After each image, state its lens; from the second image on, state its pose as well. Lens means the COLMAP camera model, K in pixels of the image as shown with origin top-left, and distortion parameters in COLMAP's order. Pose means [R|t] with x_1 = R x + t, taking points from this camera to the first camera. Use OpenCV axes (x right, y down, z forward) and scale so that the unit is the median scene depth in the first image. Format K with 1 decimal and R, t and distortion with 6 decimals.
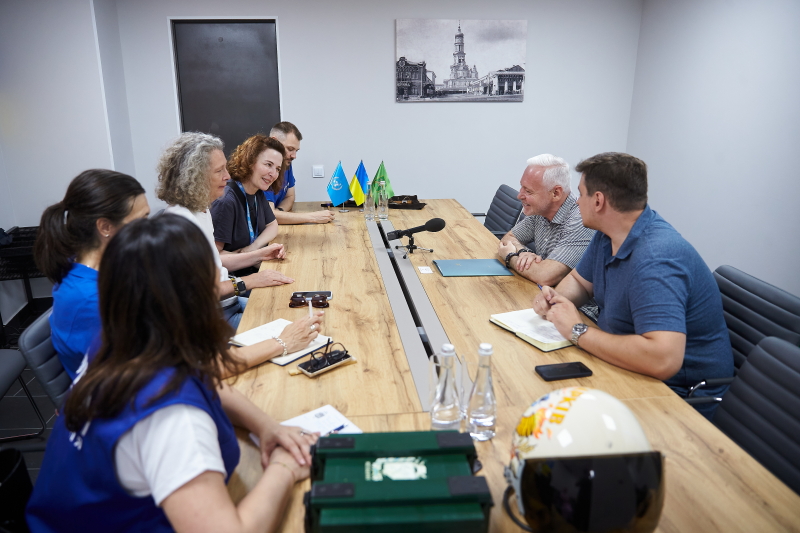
lens RADIAL K [[550.9, 0, 390.8], [0, 550.9, 266.6], [0, 0, 1]] dist [-0.117243, 0.081021]
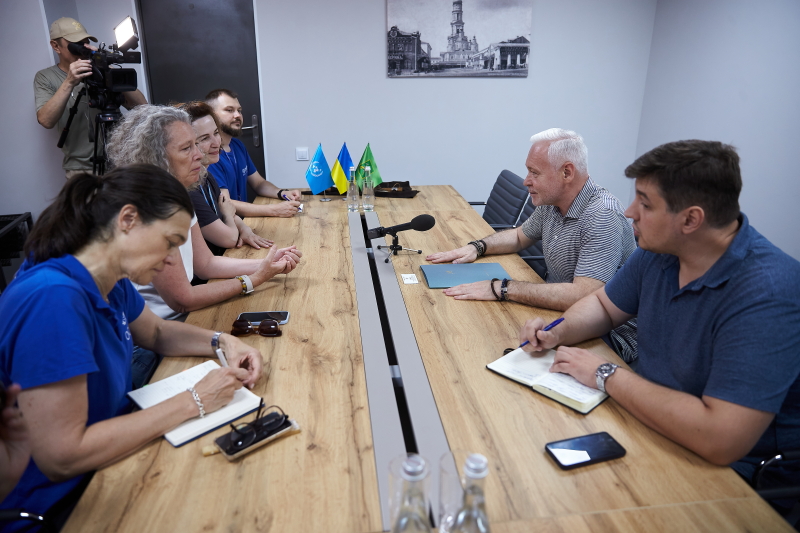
lens RADIAL K [[535.3, 0, 400.0], [0, 535.3, 266.5], [0, 0, 1]] dist [-0.112312, 0.070397]
pose [[0.999951, -0.000471, 0.009901, 0.035680], [0.000048, 0.999089, 0.042675, -0.041432], [-0.009912, -0.042673, 0.999040, 0.182605]]
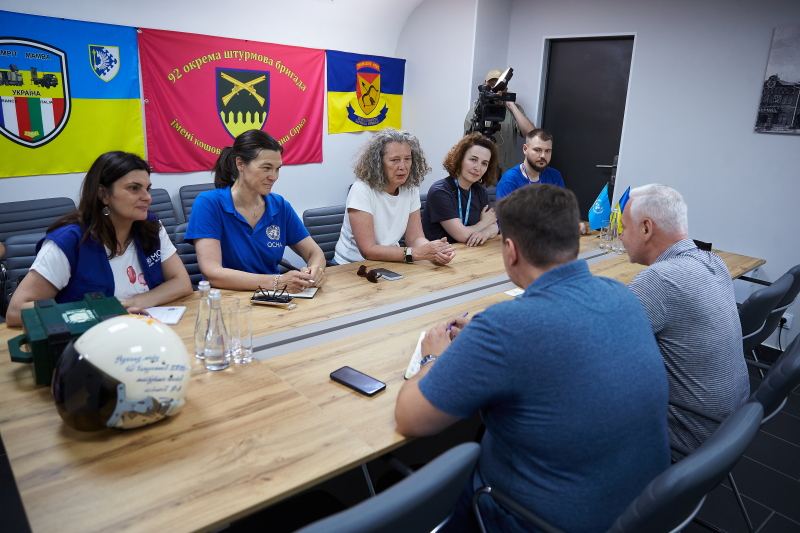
lens RADIAL K [[543.7, 0, 400.0], [0, 543.7, 266.5], [0, 0, 1]] dist [-0.110996, 0.075134]
pose [[0.586844, 0.261878, -0.766182, 0.575054], [-0.286810, 0.952132, 0.105758, -0.069104], [0.757202, 0.157685, 0.633862, 0.229490]]
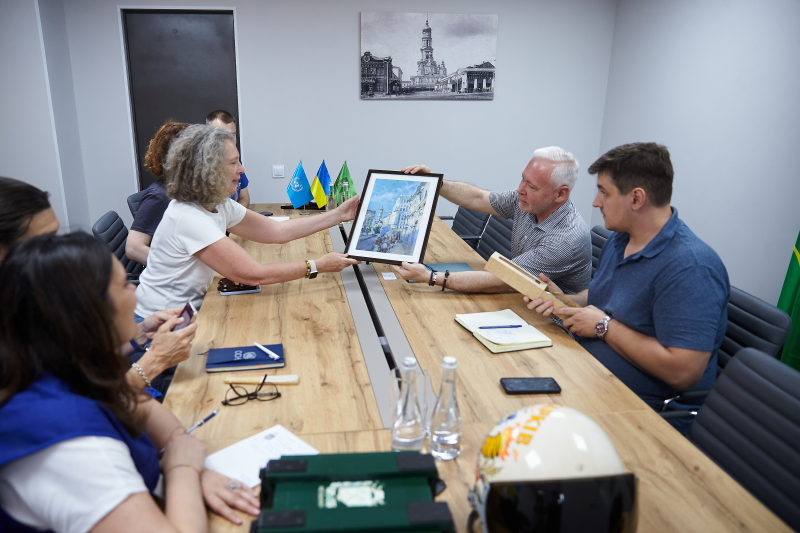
lens RADIAL K [[571.7, 0, 374.8], [0, 571.7, 276.2], [0, 0, 1]] dist [-0.114724, 0.079710]
pose [[0.999491, 0.001489, 0.031857, 0.005998], [-0.001785, 0.999955, 0.009267, -0.002611], [-0.031842, -0.009319, 0.999449, 0.014015]]
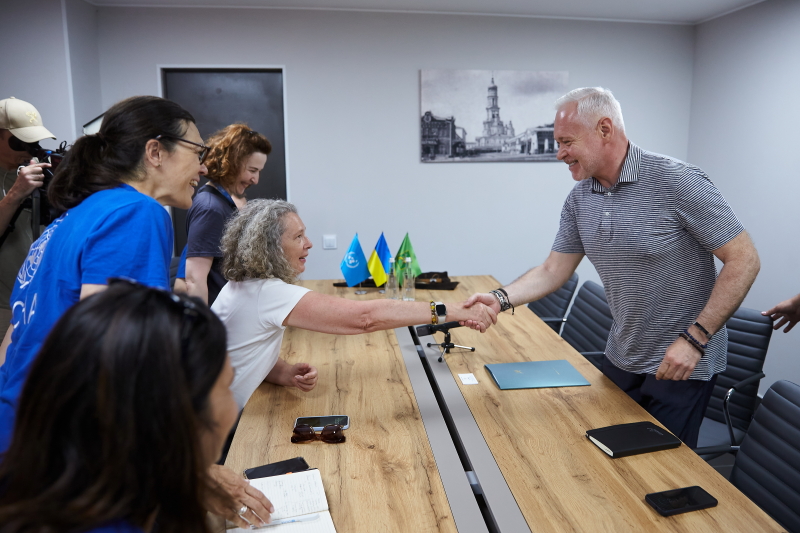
lens RADIAL K [[598.6, 0, 431.4], [0, 598.6, 264.5], [0, 0, 1]] dist [-0.137882, 0.115937]
pose [[0.999202, -0.004623, 0.039672, -0.019909], [0.009158, 0.993337, -0.114883, -0.052240], [-0.038877, 0.115155, 0.992587, 0.130874]]
